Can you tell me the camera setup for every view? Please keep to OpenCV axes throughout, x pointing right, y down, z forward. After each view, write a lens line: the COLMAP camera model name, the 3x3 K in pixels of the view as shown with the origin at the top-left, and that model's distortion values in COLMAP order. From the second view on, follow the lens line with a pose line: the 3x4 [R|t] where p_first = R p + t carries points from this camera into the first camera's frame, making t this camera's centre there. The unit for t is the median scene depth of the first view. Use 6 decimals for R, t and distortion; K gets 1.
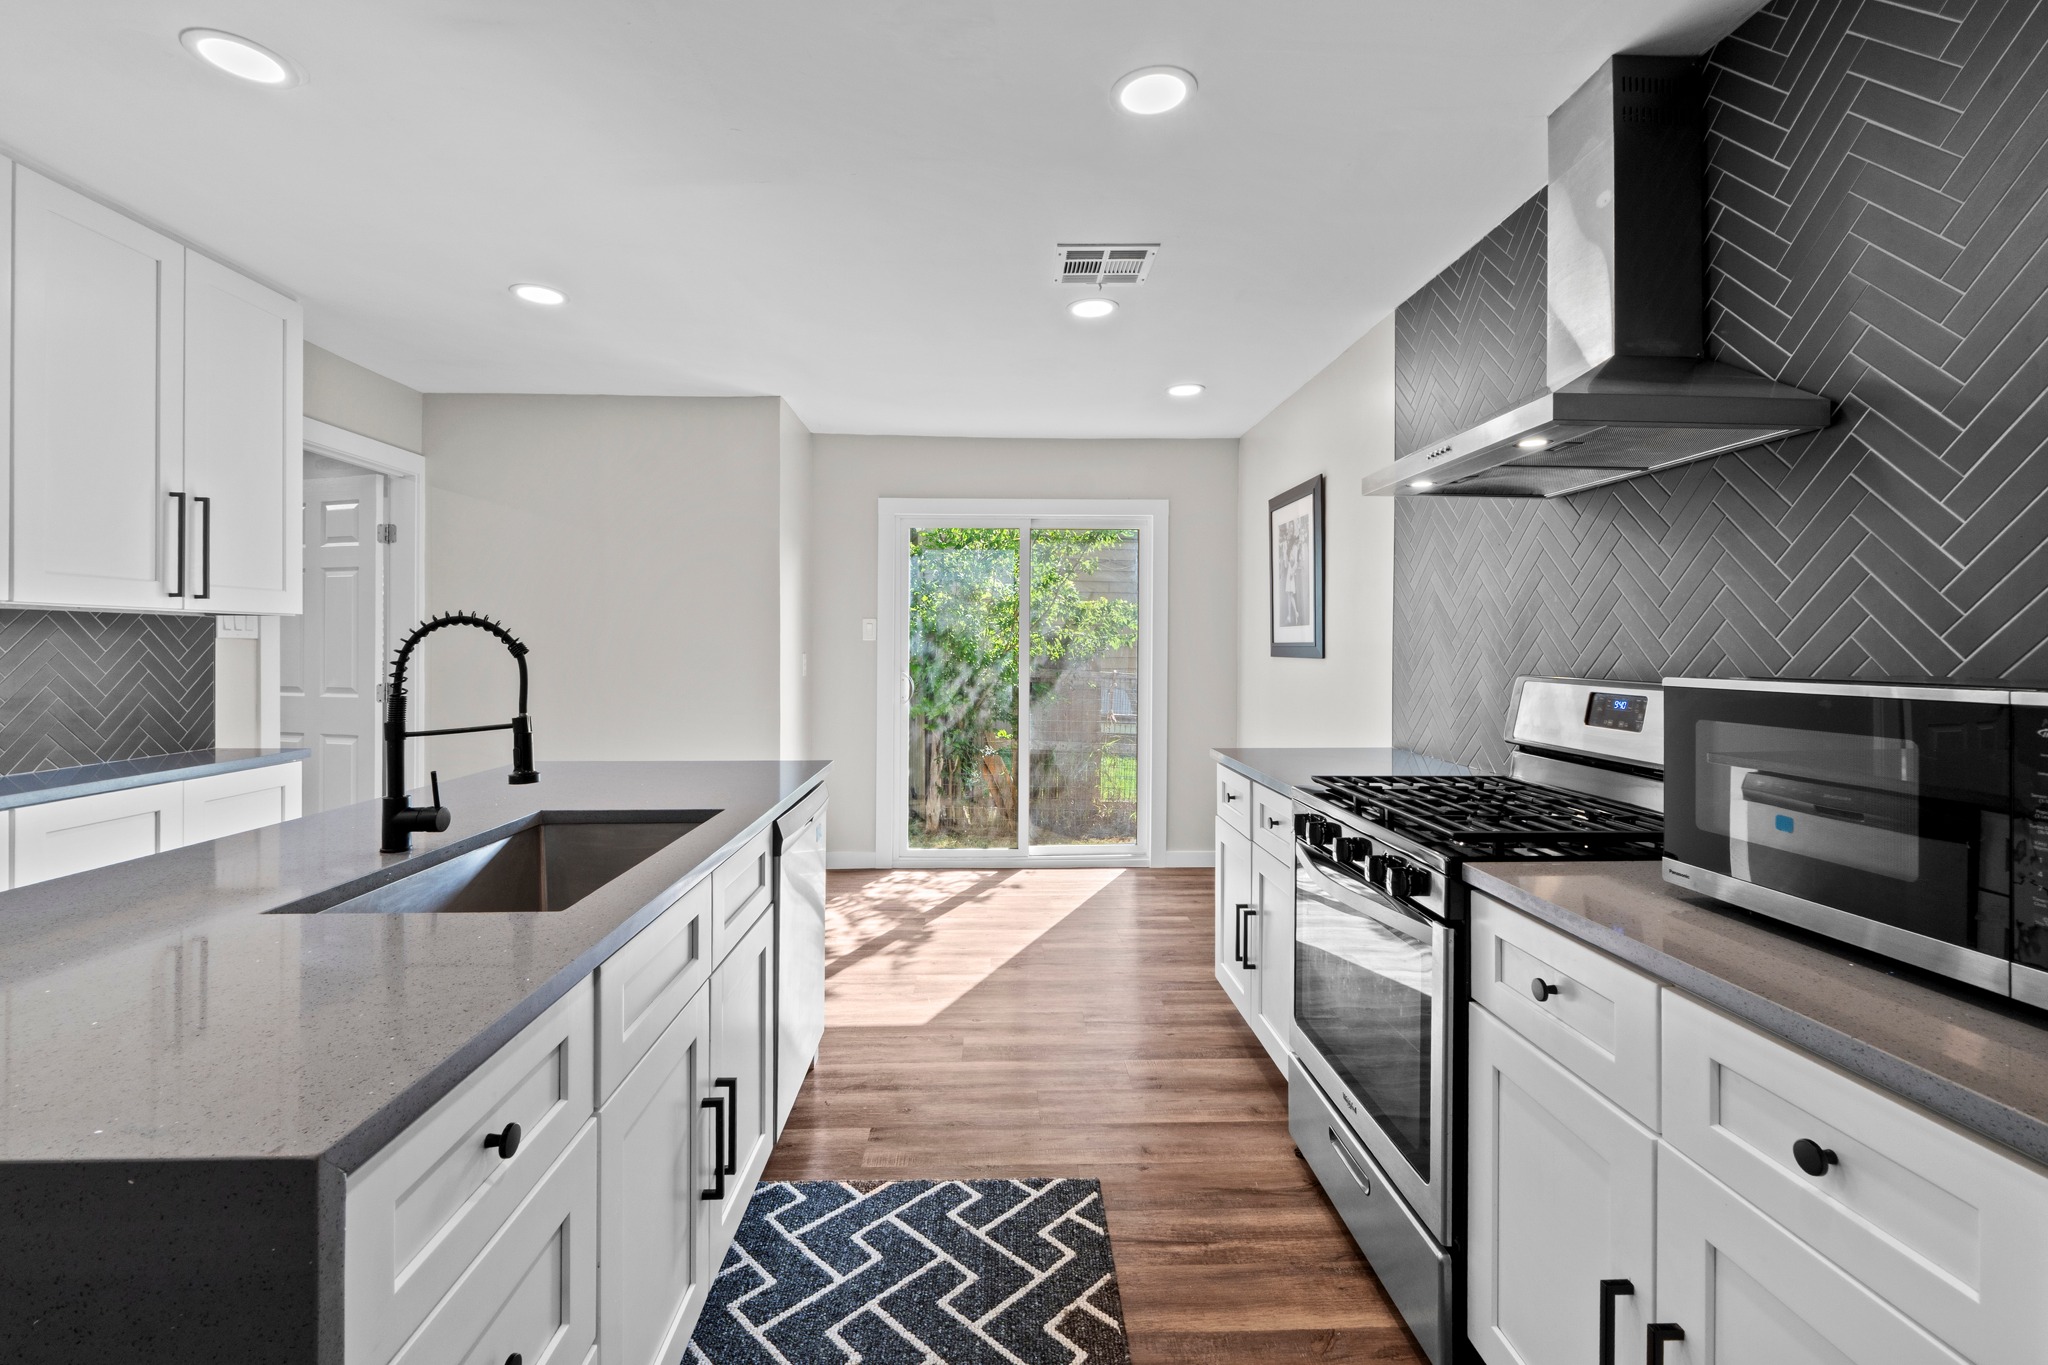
lens RADIAL K [[883.6, 0, 1016.7], [0, 883.6, 644.8], [0, 0, 1]] dist [-0.008169, -0.000459]
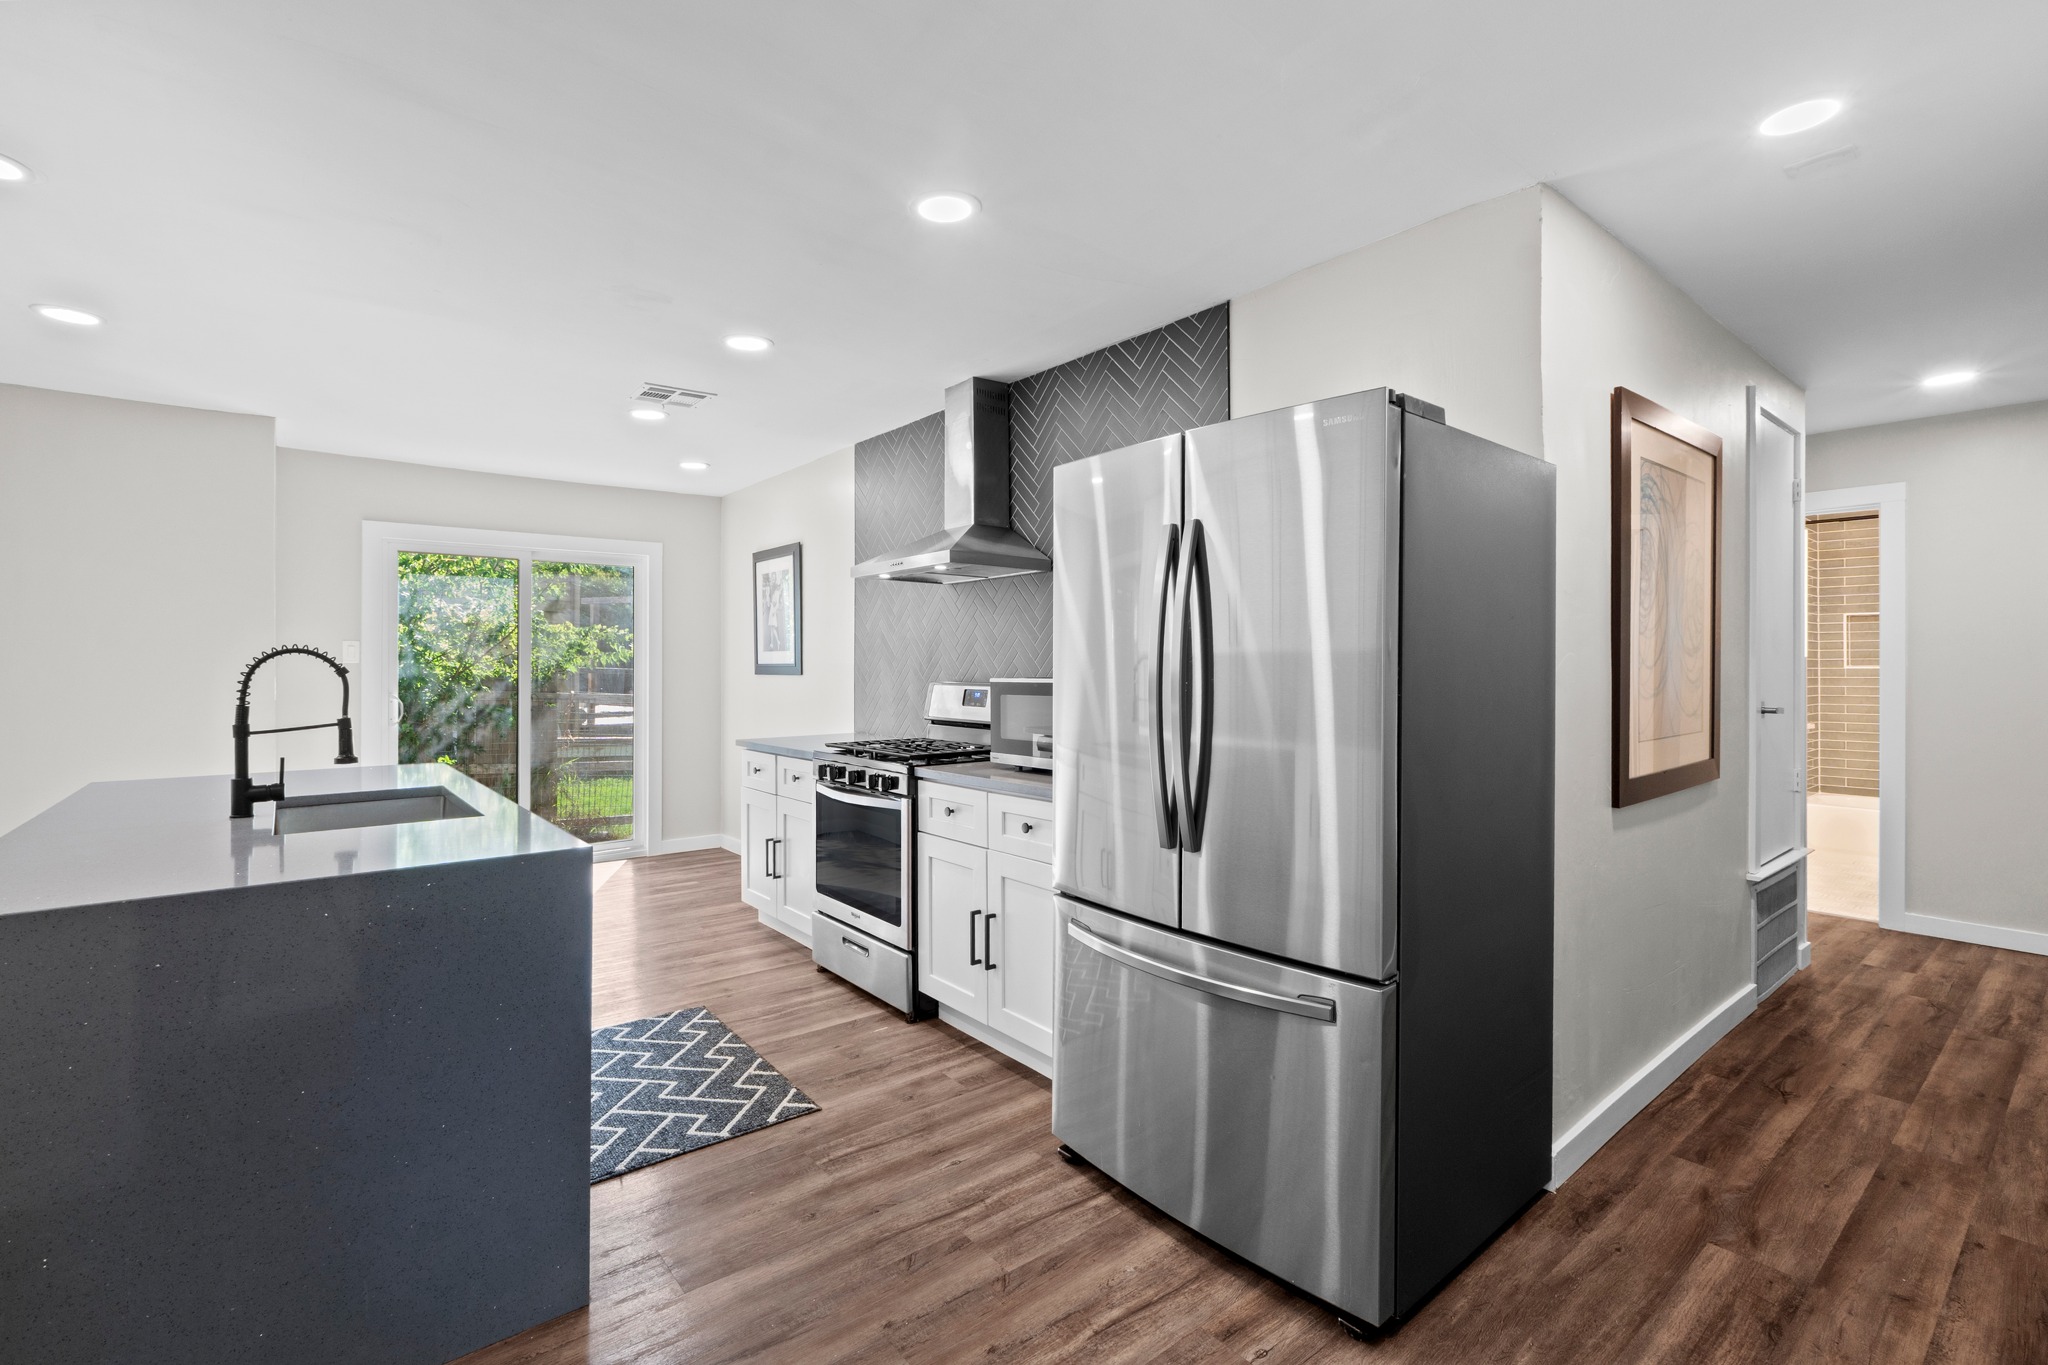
lens RADIAL K [[923.0, 0, 1029.6], [0, 923.0, 661.3], [0, 0, 1]] dist [-0.001202, -0.000624]
pose [[0.796020, -0.002196, 0.605266, -0.462289], [0.004895, 0.999984, -0.002810, -0.001115], [-0.605250, 0.005200, 0.796018, -0.701766]]
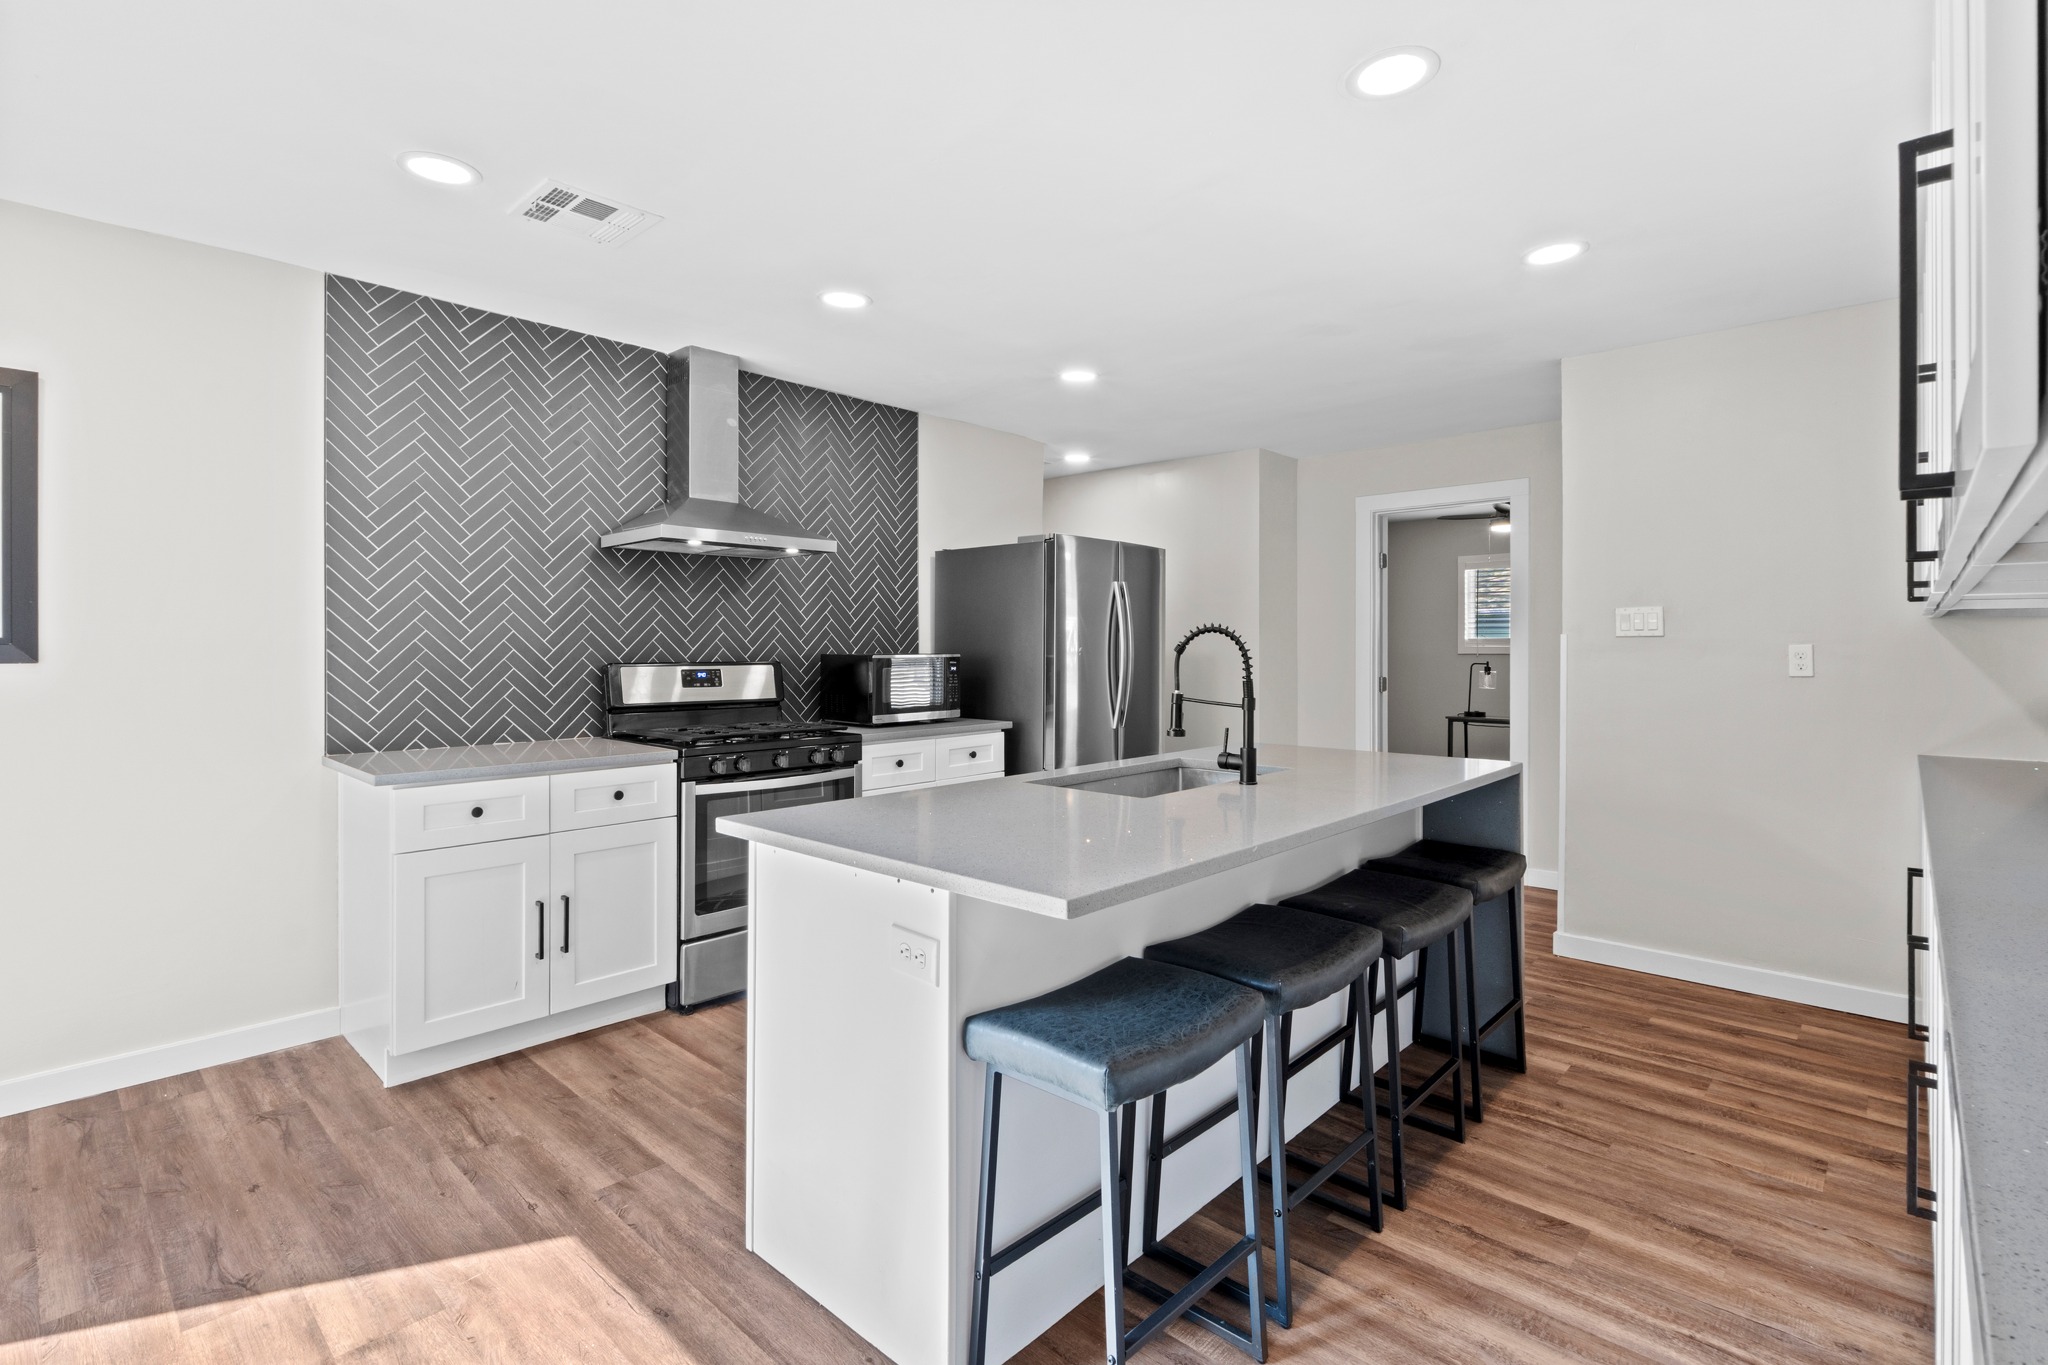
lens RADIAL K [[957.2, 0, 1034.6], [0, 957.2, 651.3], [0, 0, 1]] dist [-0.000549, -0.000596]
pose [[-0.713001, -0.008094, 0.701117, -1.227757], [-0.003601, 0.999962, 0.007883, -0.003604], [-0.701154, 0.003096, -0.713003, 1.866156]]
